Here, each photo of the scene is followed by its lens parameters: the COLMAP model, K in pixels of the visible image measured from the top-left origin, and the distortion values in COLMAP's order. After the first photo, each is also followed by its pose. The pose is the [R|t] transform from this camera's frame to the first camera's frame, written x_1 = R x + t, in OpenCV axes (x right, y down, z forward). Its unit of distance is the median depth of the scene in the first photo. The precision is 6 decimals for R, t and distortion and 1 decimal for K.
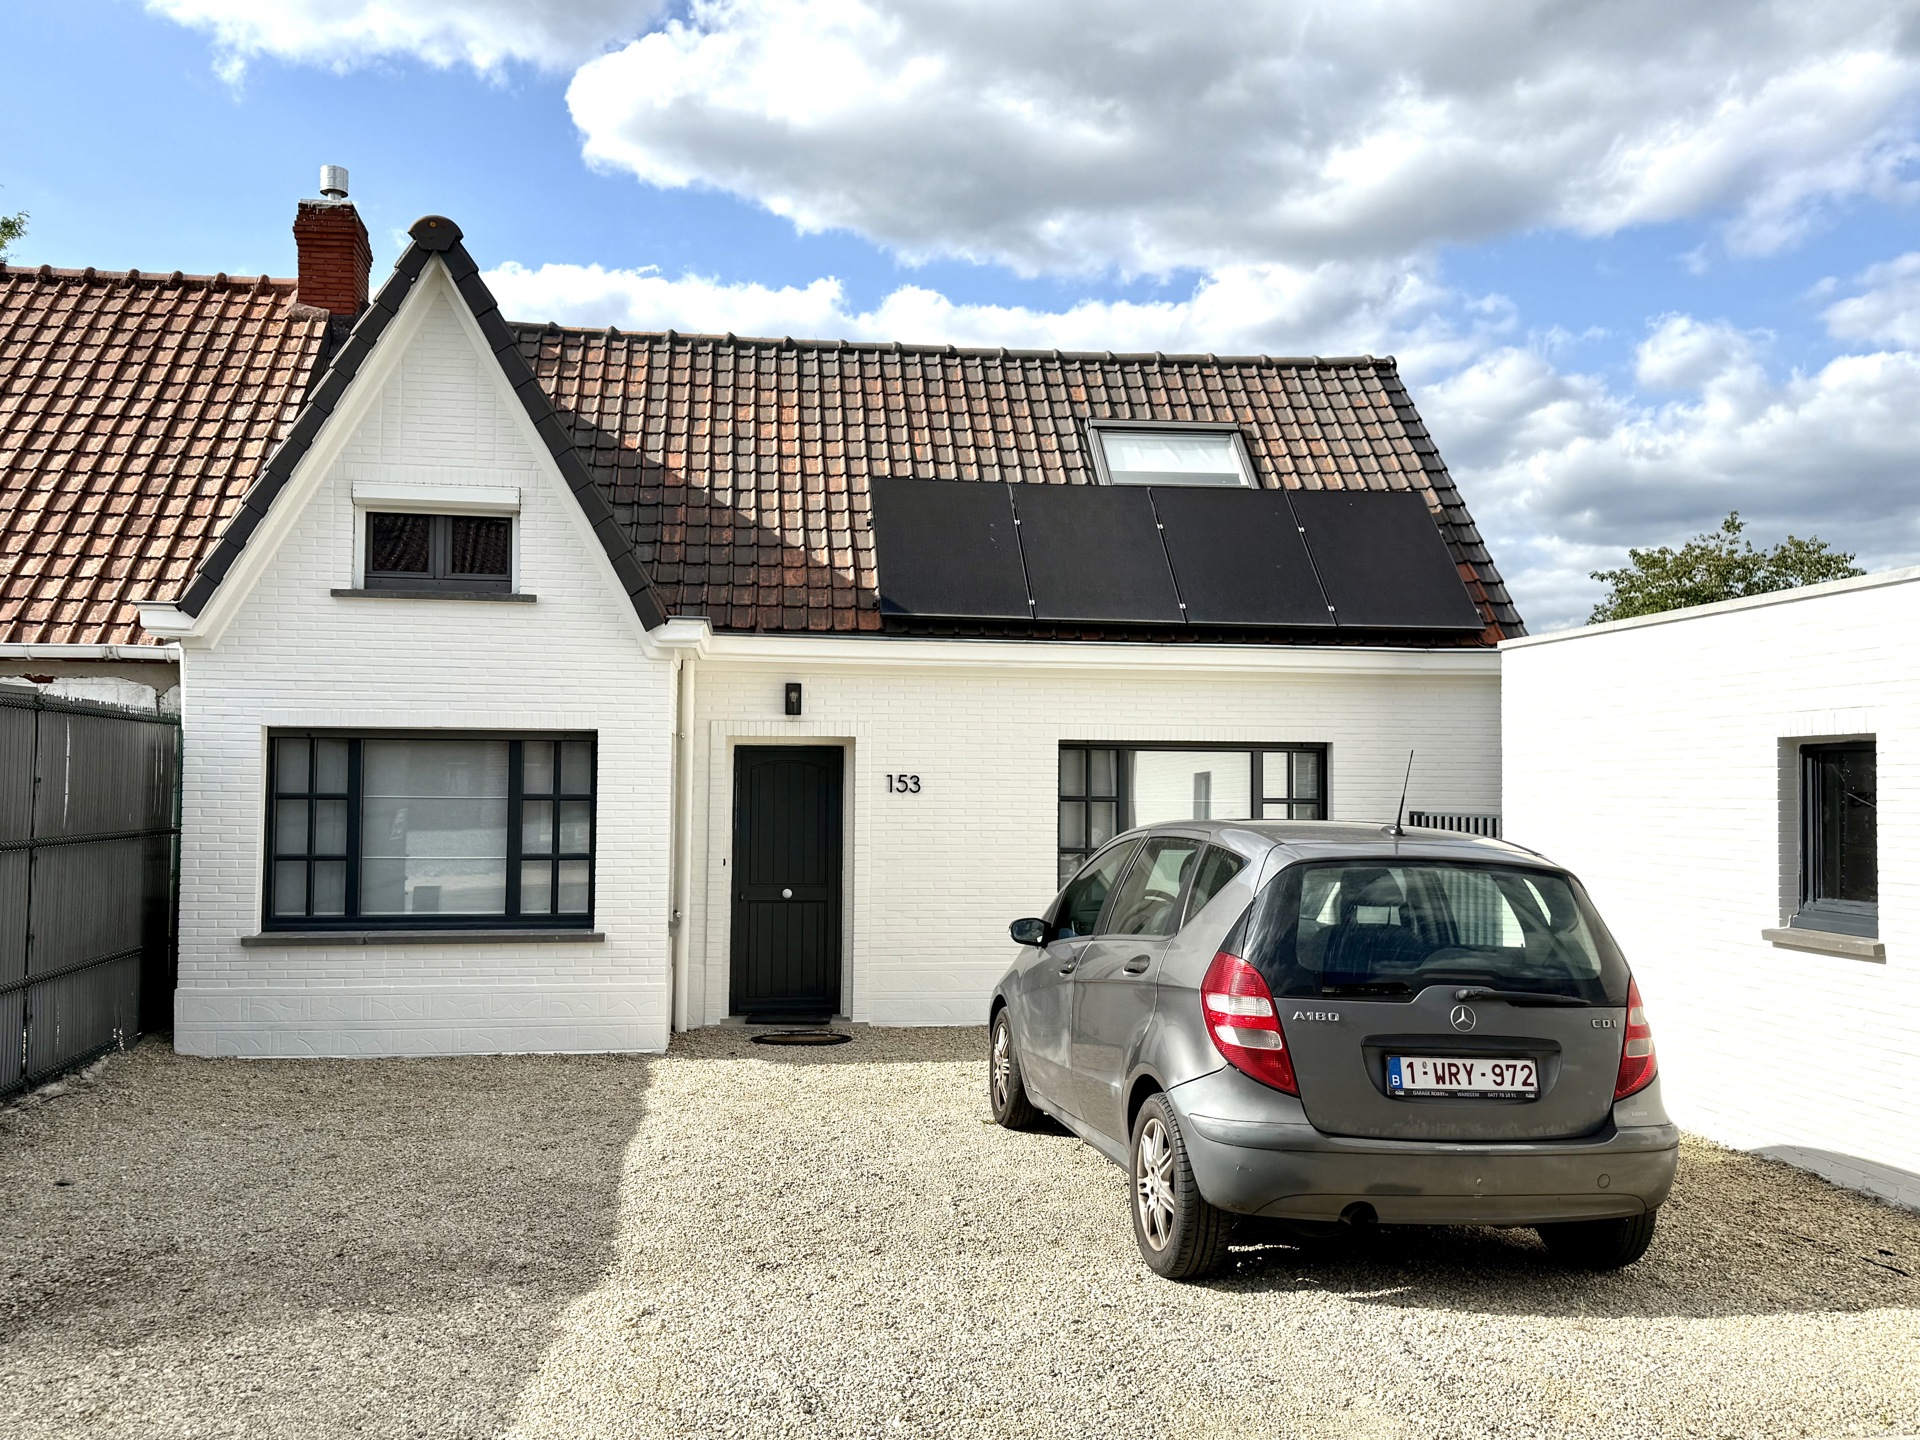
lens RADIAL K [[1628.5, 0, 960.0], [0, 1628.5, 720.0], [0, 0, 1]] dist [0.100465, -0.113687]
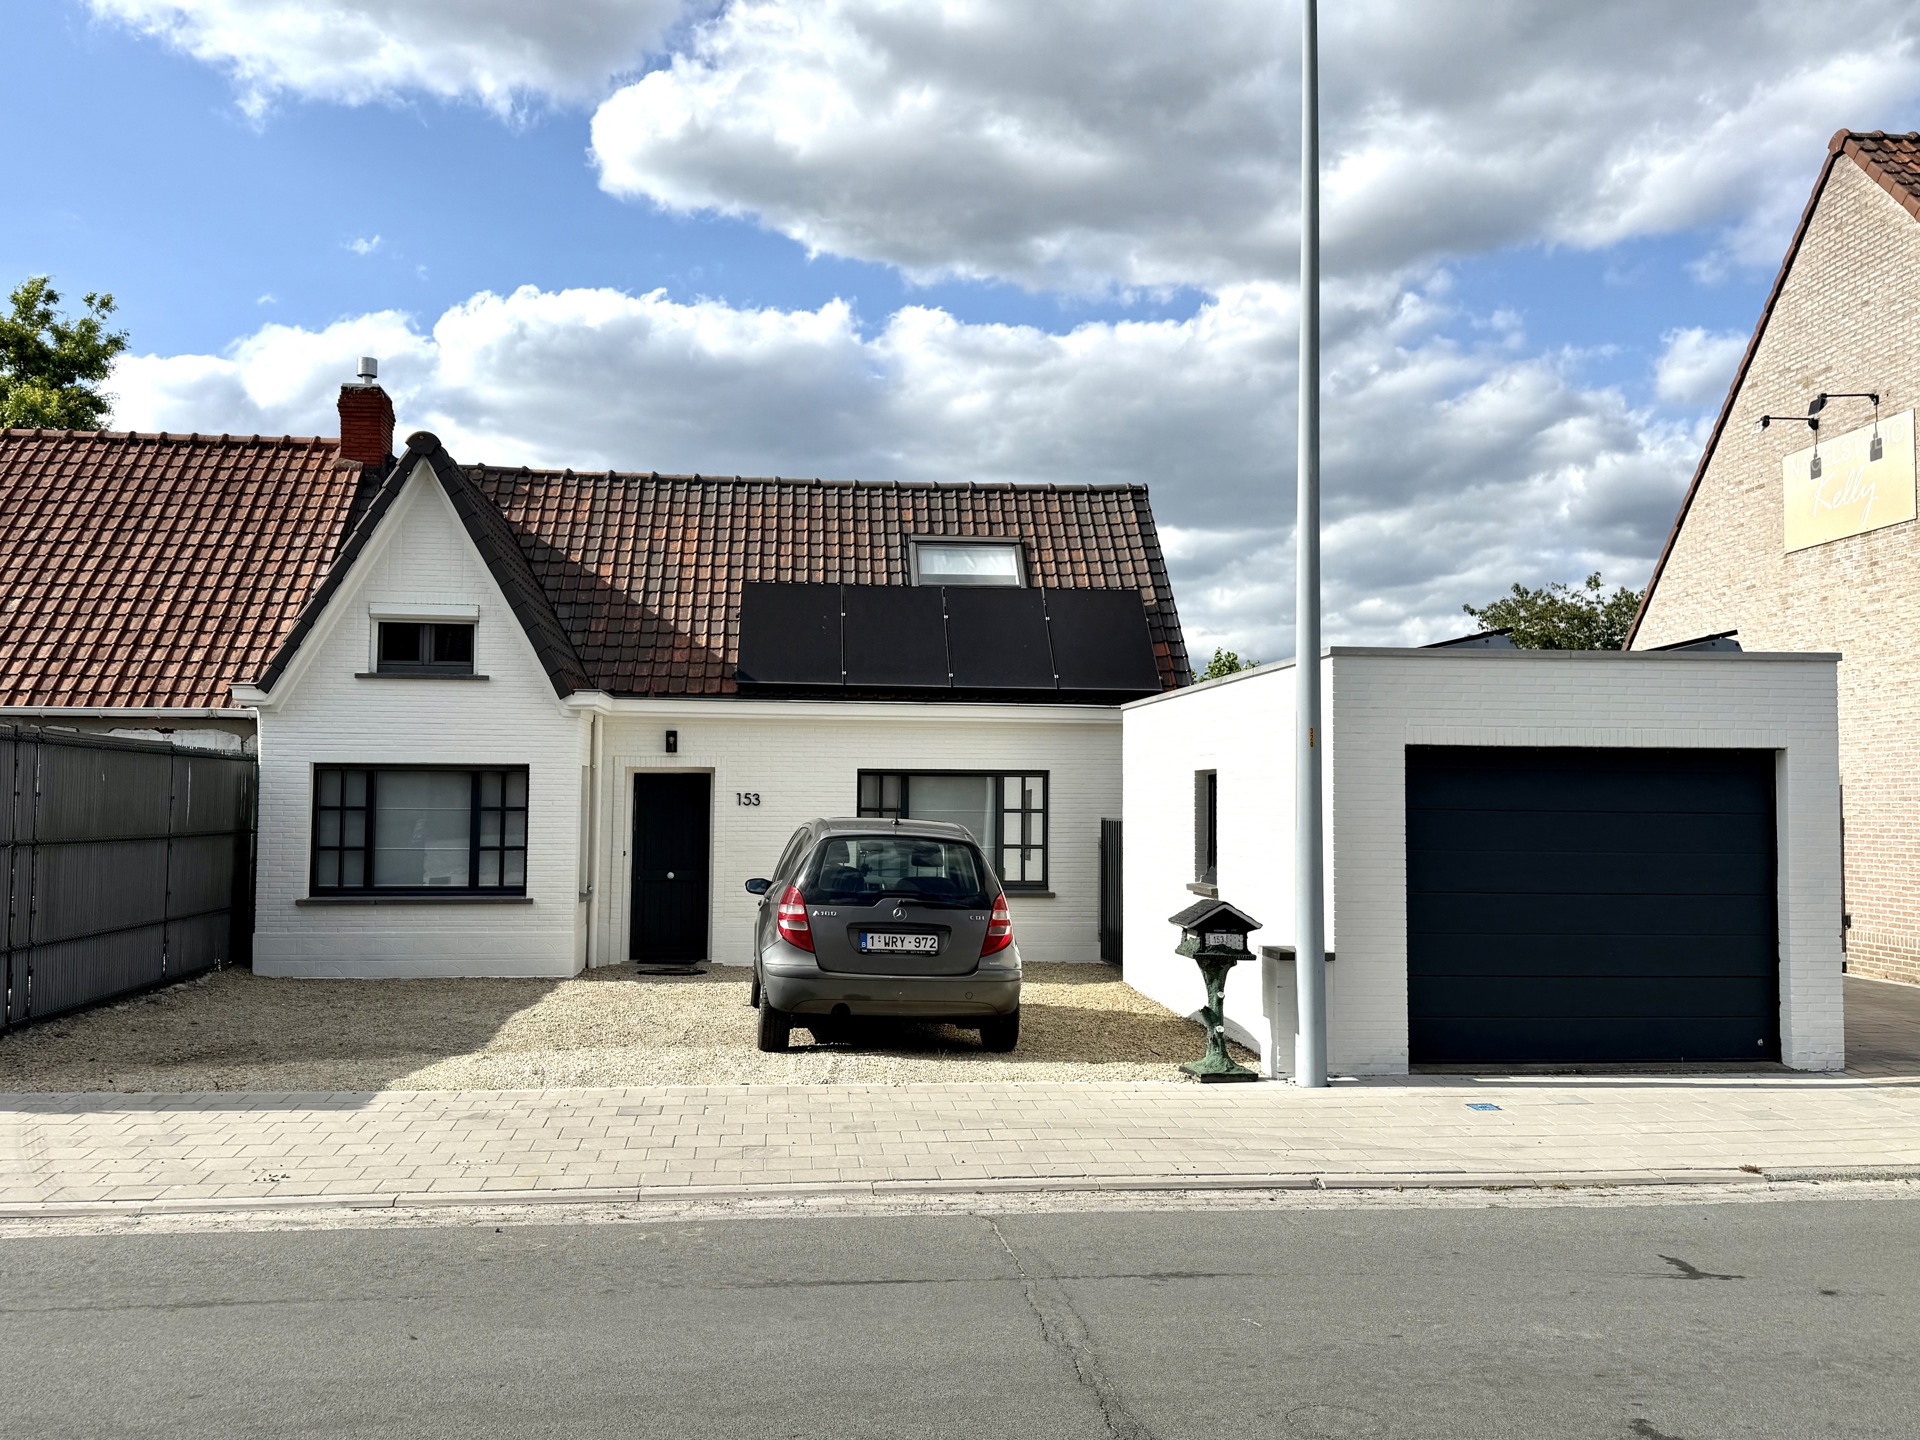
lens RADIAL K [[1600.1, 0, 960.0], [0, 1600.1, 720.0], [0, 0, 1]] dist [0.139401, -0.213213]
pose [[0.999542, -0.002126, -0.030196, 0.189561], [0.001767, 0.999927, -0.011921, -0.013884], [0.030219, 0.011862, 0.999473, -0.412117]]
